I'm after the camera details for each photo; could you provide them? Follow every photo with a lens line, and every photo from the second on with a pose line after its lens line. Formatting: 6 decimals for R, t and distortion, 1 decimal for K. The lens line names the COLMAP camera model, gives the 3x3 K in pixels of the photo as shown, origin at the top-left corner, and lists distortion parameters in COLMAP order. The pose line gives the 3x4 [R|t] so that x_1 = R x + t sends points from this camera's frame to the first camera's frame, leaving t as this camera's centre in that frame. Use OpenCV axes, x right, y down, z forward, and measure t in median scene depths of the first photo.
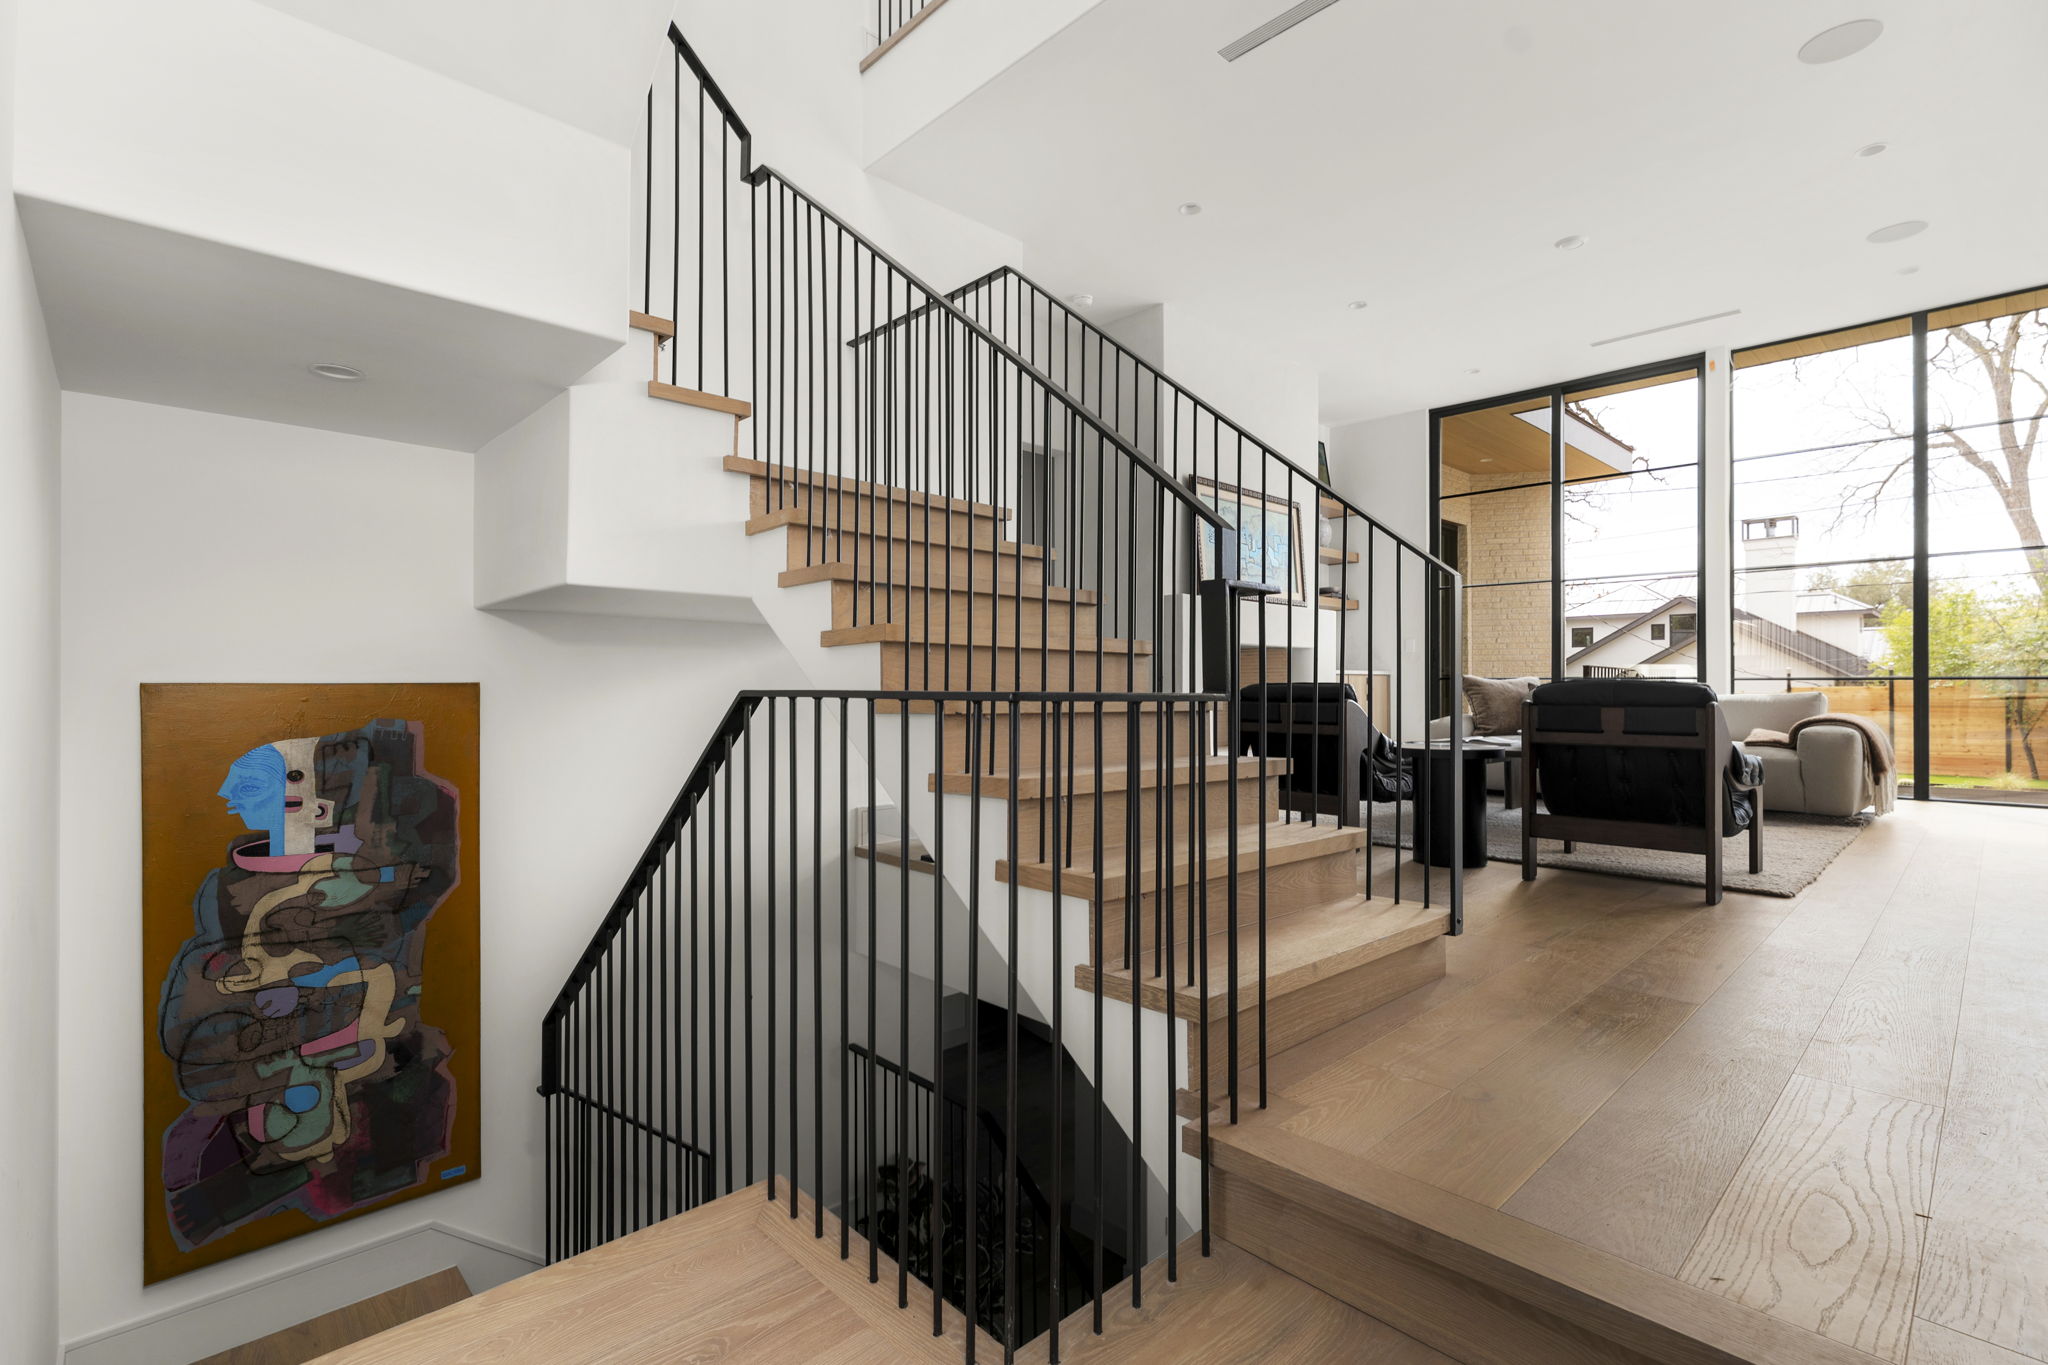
lens RADIAL K [[942.2, 0, 1027.0], [0, 942.2, 682.8], [0, 0, 1]] dist [0.003803, 0.000986]
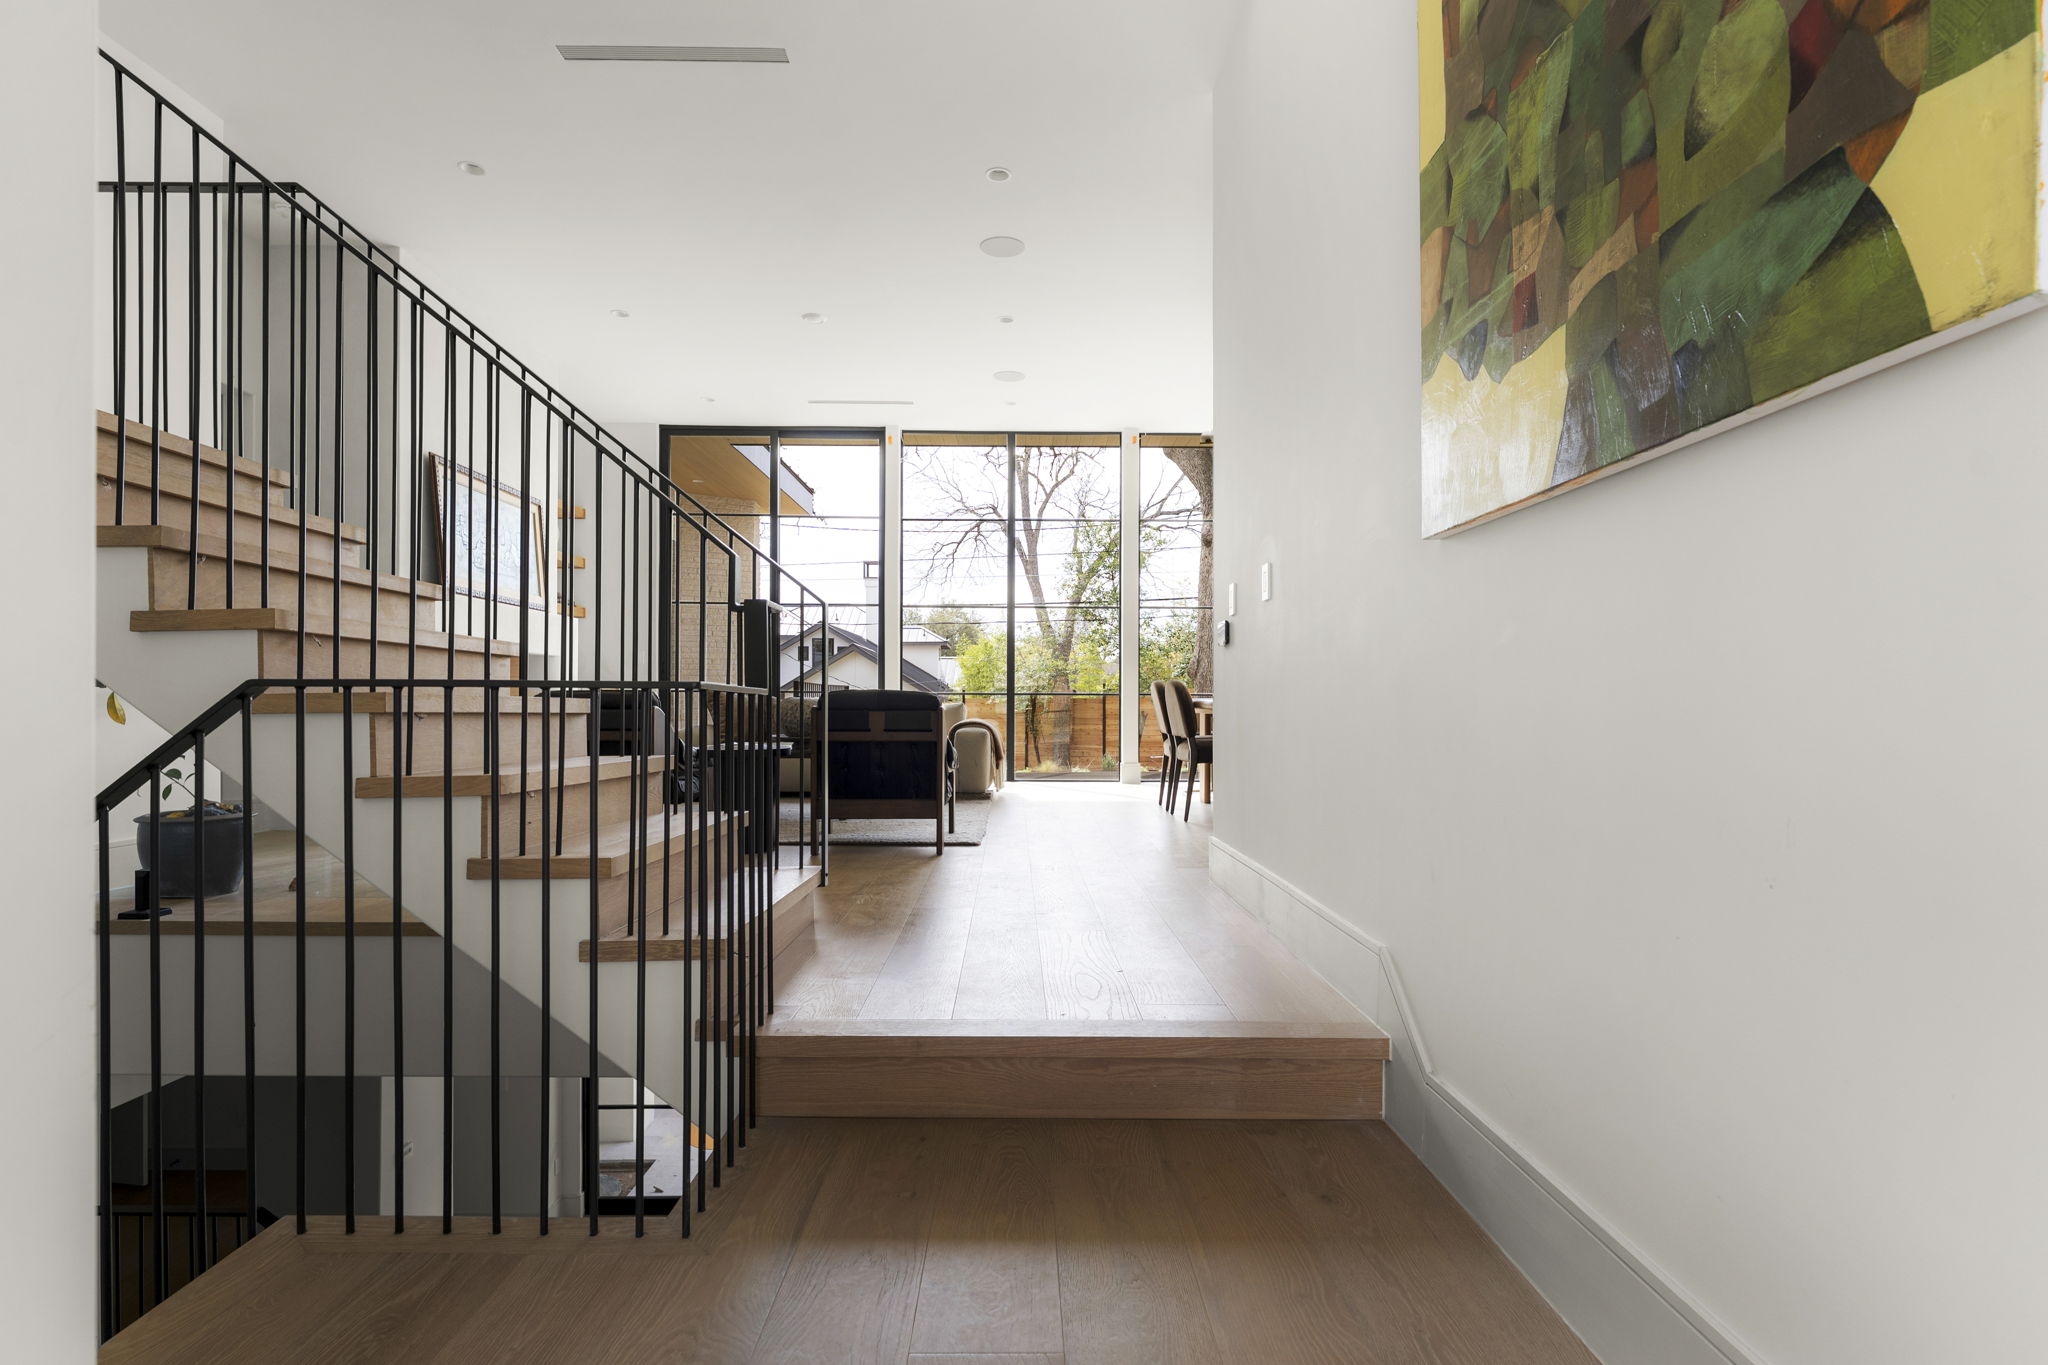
lens RADIAL K [[1034.3, 0, 1022.8], [0, 1034.3, 695.9], [0, 0, 1]] dist [0.002706, 0.000220]
pose [[0.685104, 0.008637, 0.728394, -0.252388], [-0.005415, 0.999962, -0.006764, 0.013402], [-0.728425, 0.000690, 0.685125, -0.095738]]
